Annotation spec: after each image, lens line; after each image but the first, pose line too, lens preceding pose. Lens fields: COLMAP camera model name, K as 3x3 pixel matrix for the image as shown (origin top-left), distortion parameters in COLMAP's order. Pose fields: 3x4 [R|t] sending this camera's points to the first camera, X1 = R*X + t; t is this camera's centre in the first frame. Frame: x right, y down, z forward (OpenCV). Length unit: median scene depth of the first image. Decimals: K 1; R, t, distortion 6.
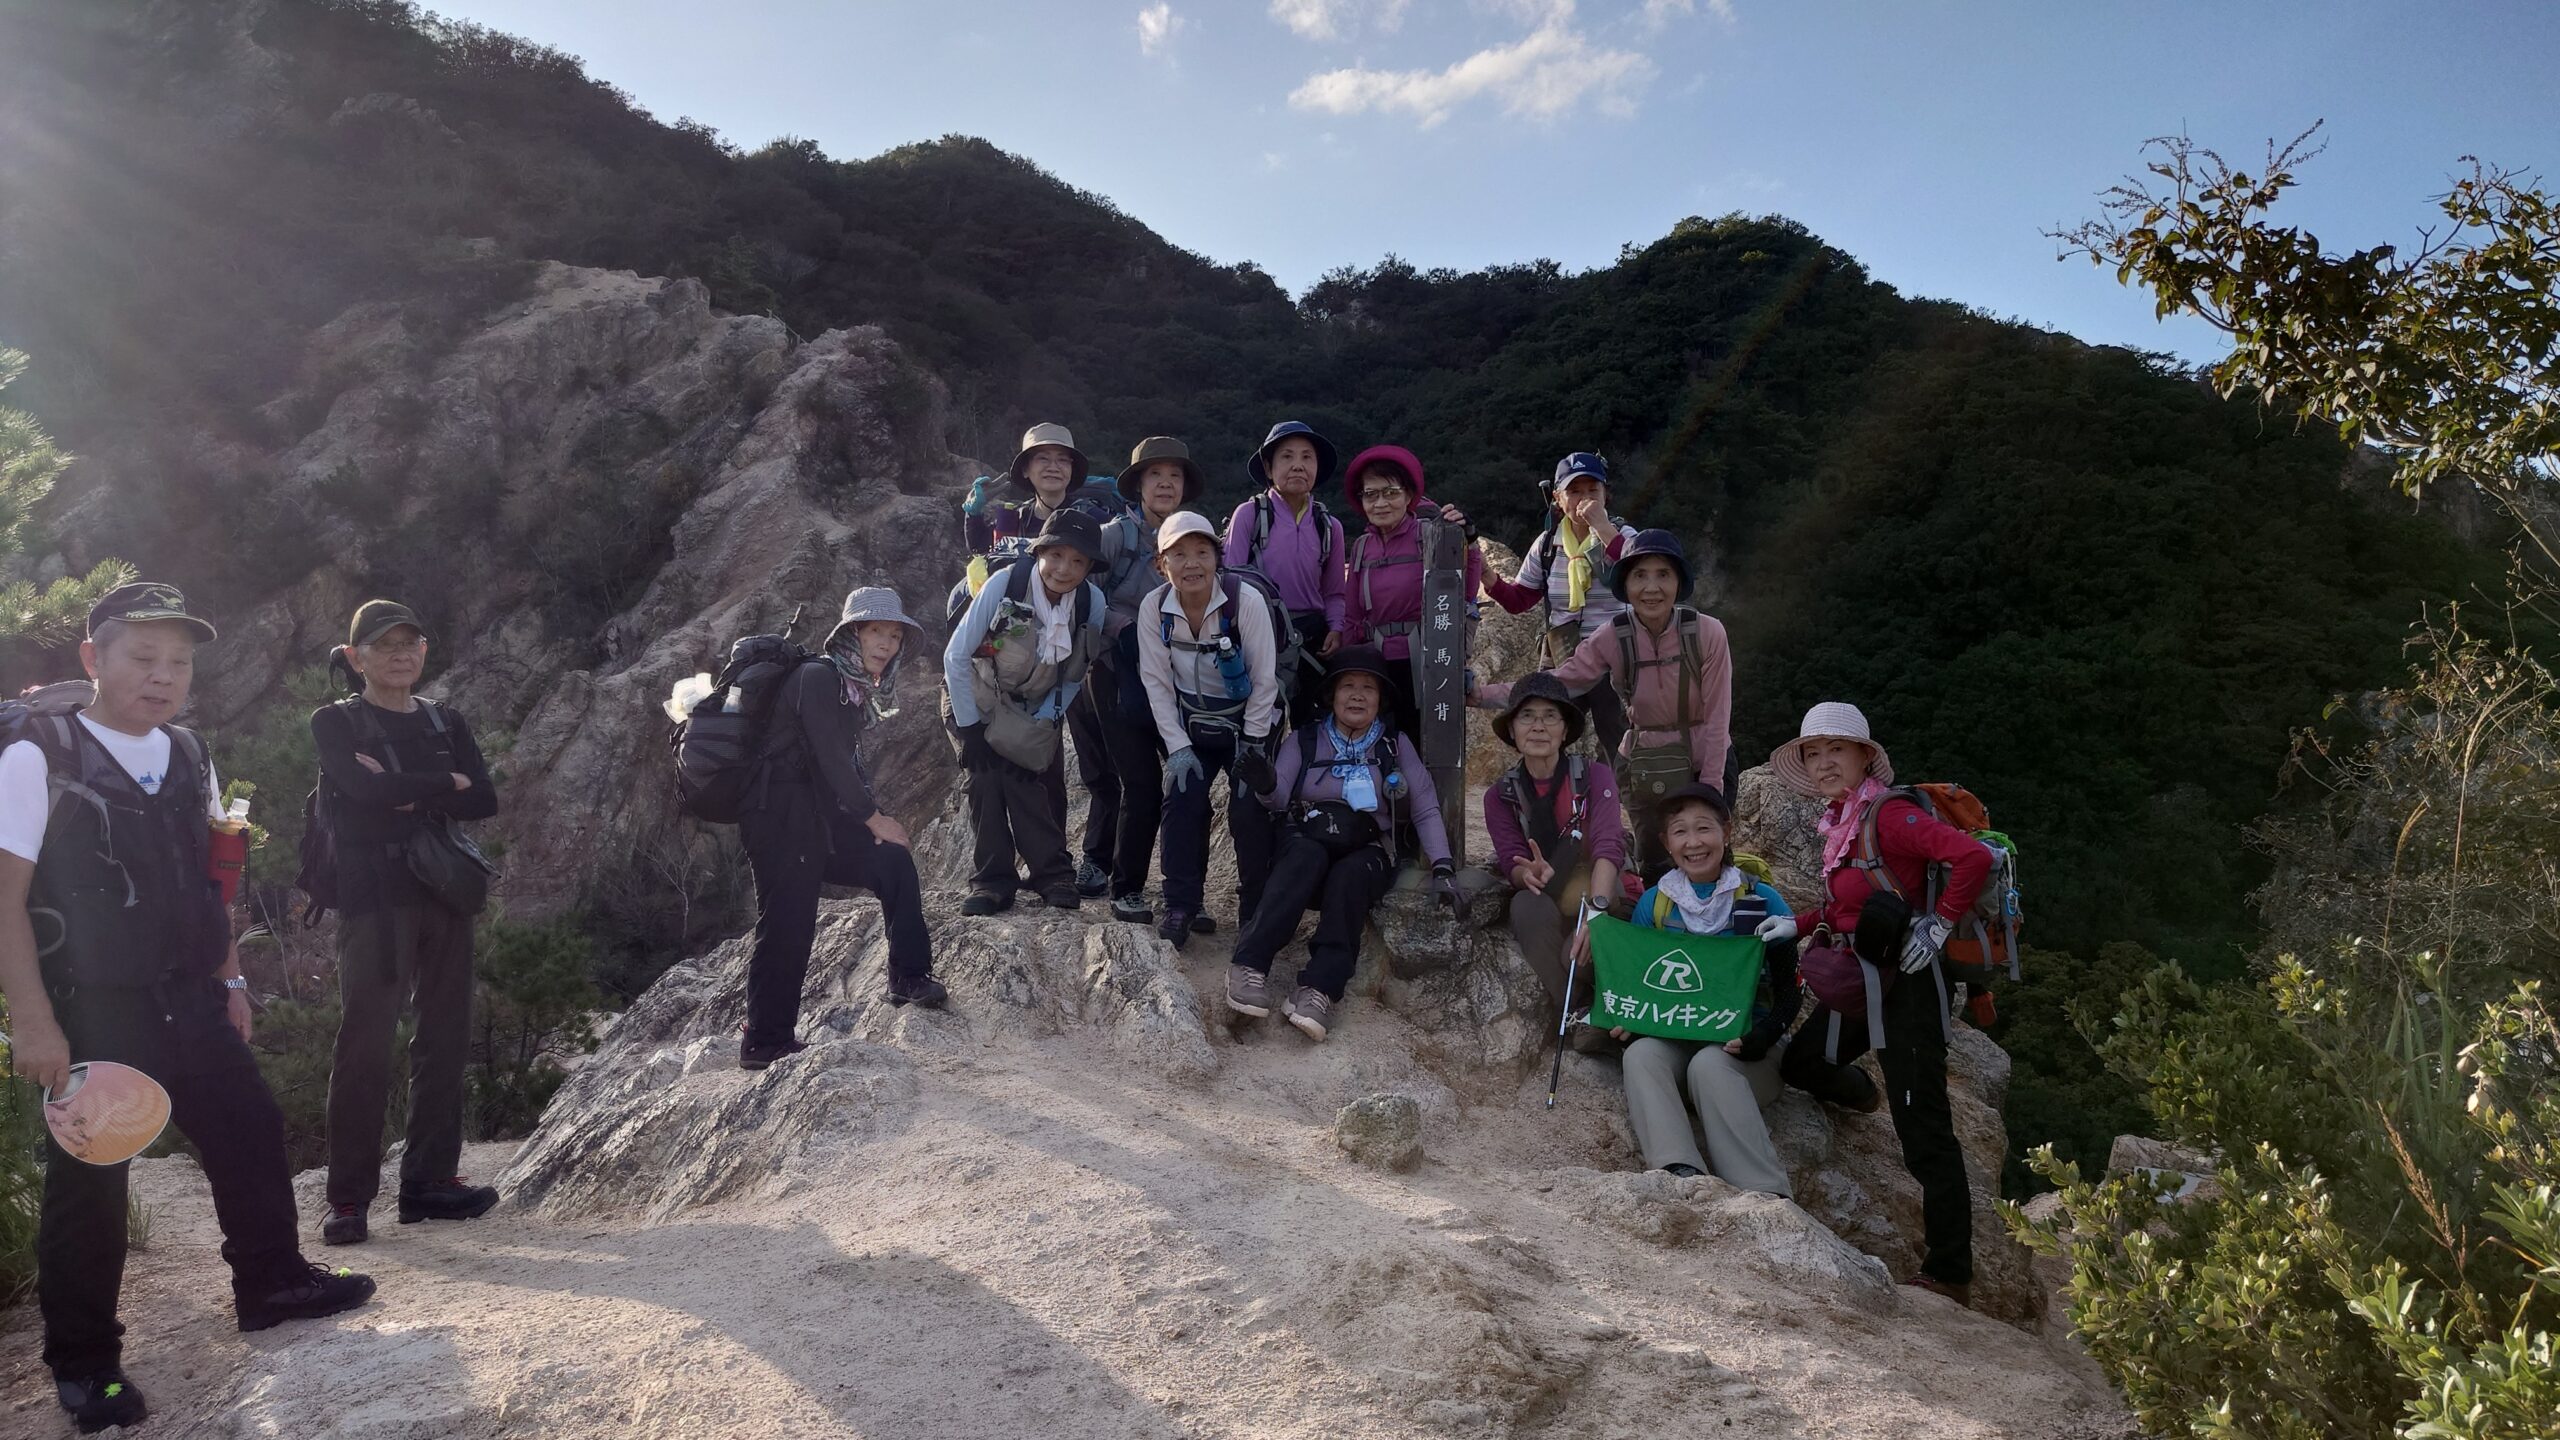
lens RADIAL K [[1834.7, 0, 1260.6], [0, 1834.7, 737.7], [0, 0, 1]] dist [0.010703, -0.005551]
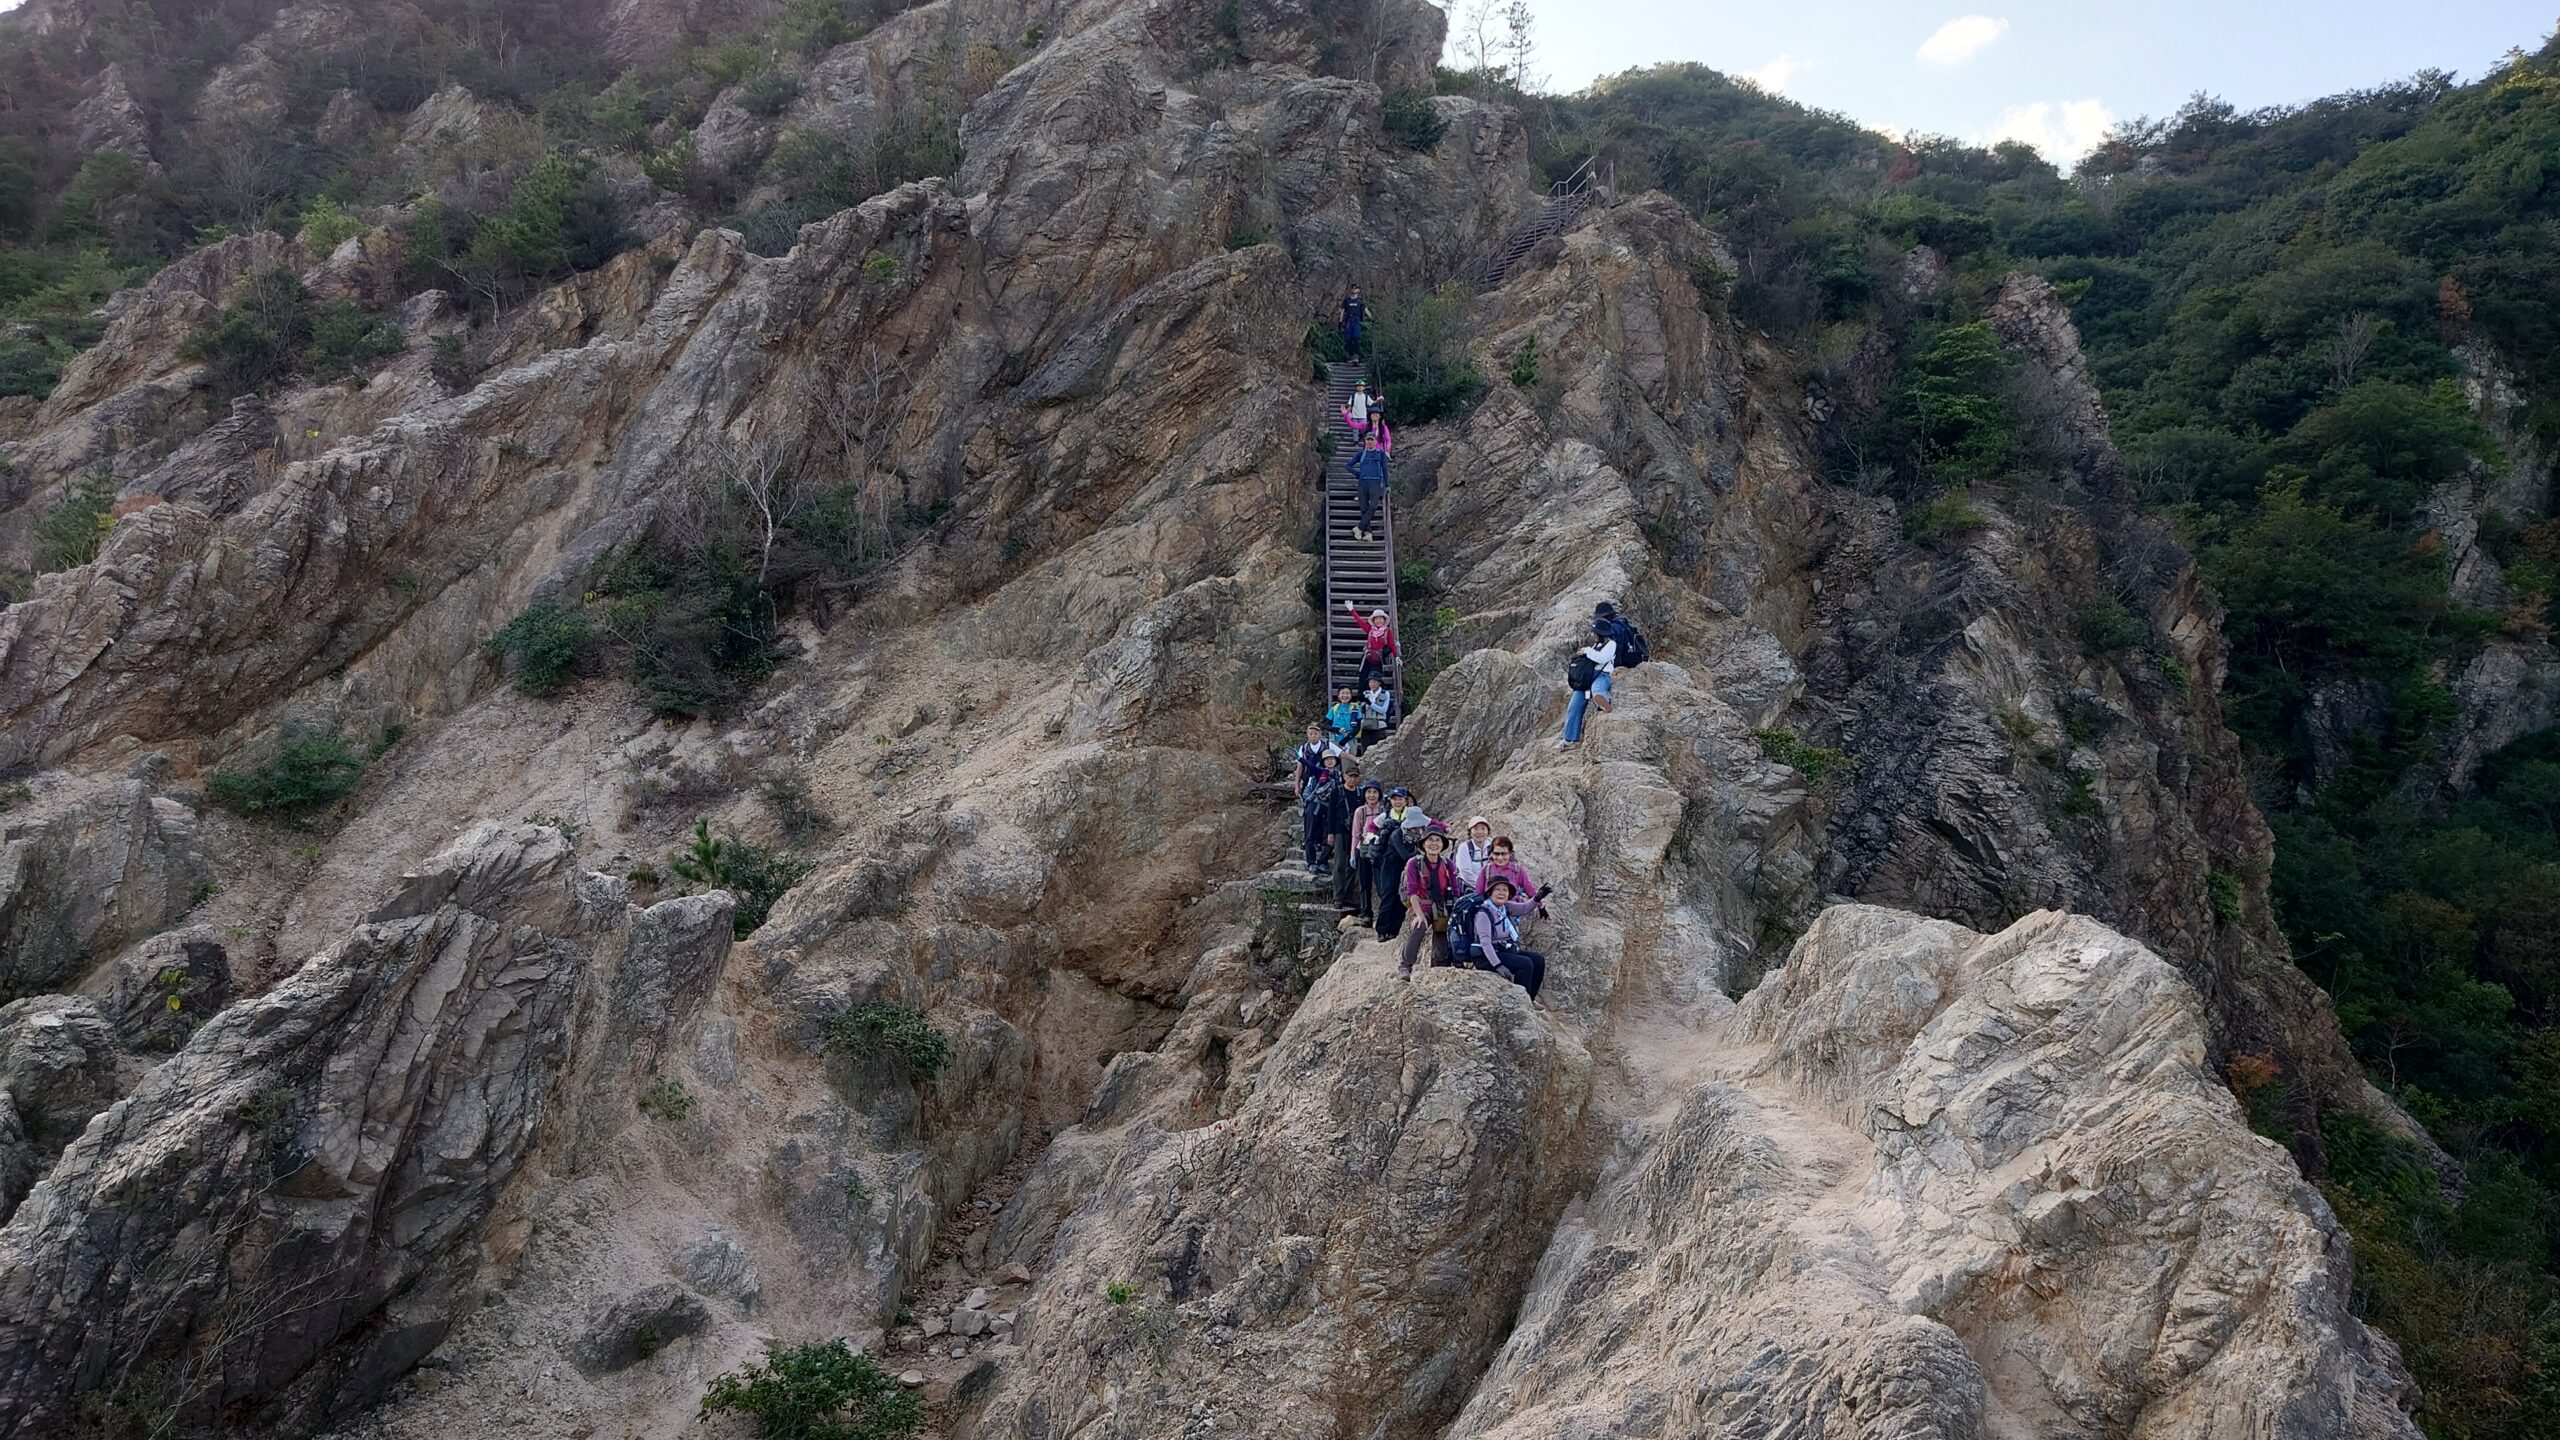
lens RADIAL K [[1834.7, 0, 1260.6], [0, 1834.7, 737.7], [0, 0, 1]] dist [0.010703, -0.005551]
pose [[0.916855, 0.018508, -0.398791, 0.054569], [-0.031991, 0.999119, -0.027180, 0.112114], [0.397937, 0.037678, 0.916639, 0.328735]]
